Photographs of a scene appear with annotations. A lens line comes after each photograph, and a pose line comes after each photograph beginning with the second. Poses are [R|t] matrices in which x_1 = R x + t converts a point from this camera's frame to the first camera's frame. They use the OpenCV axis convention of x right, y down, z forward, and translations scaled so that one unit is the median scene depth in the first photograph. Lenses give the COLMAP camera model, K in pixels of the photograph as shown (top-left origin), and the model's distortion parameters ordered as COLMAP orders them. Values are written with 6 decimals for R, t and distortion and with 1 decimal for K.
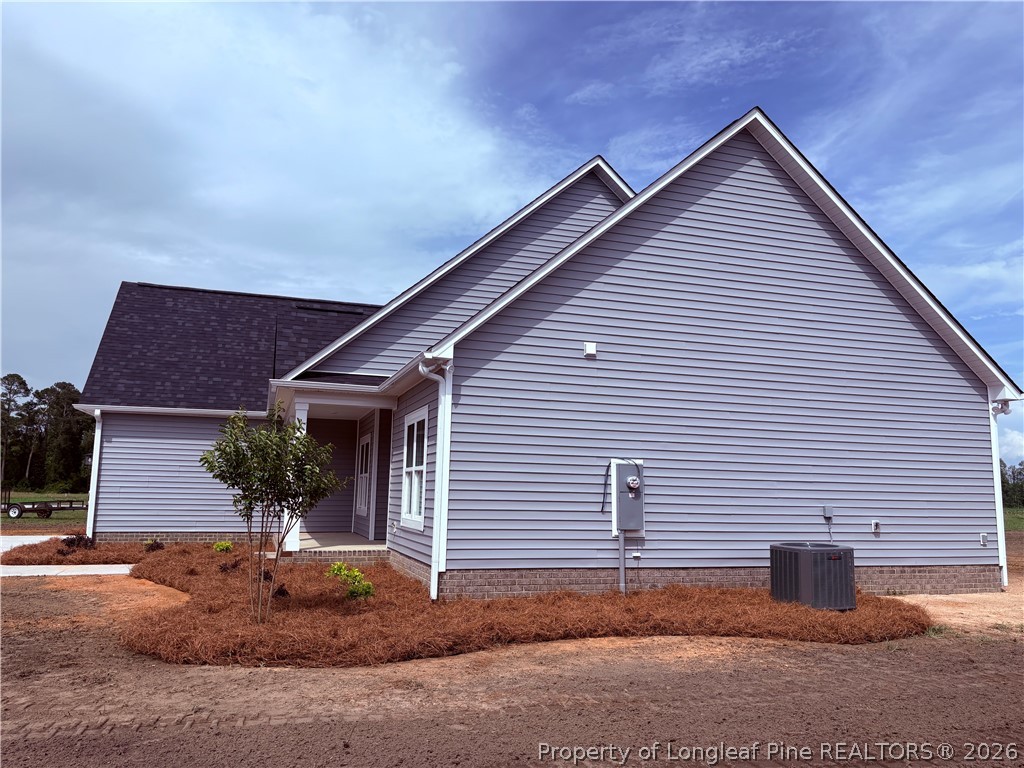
lens RADIAL K [[777.4, 0, 514.4], [0, 777.4, 388.6], [0, 0, 1]] dist [0.073297, -0.092383]
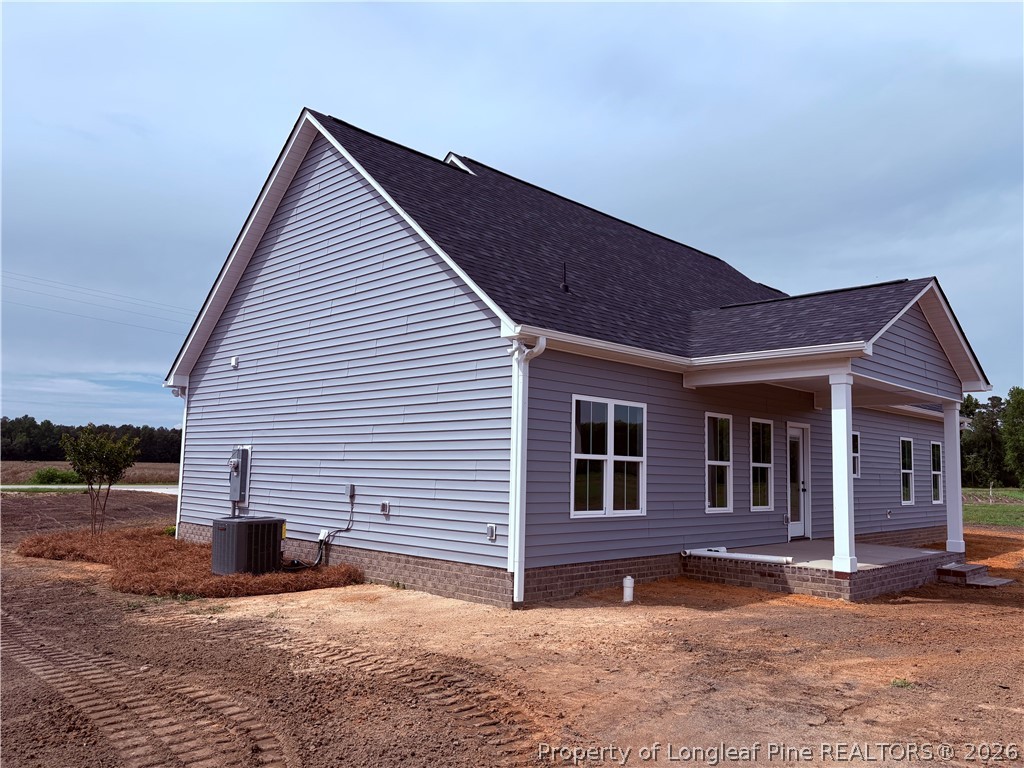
lens RADIAL K [[777.4, 0, 514.4], [0, 777.4, 388.6], [0, 0, 1]] dist [0.073297, -0.092383]
pose [[0.458590, -0.103272, -0.882627, 1.310305], [0.101155, 0.992835, -0.063609, 0.110679], [0.882872, -0.060111, 0.465751, 0.715891]]
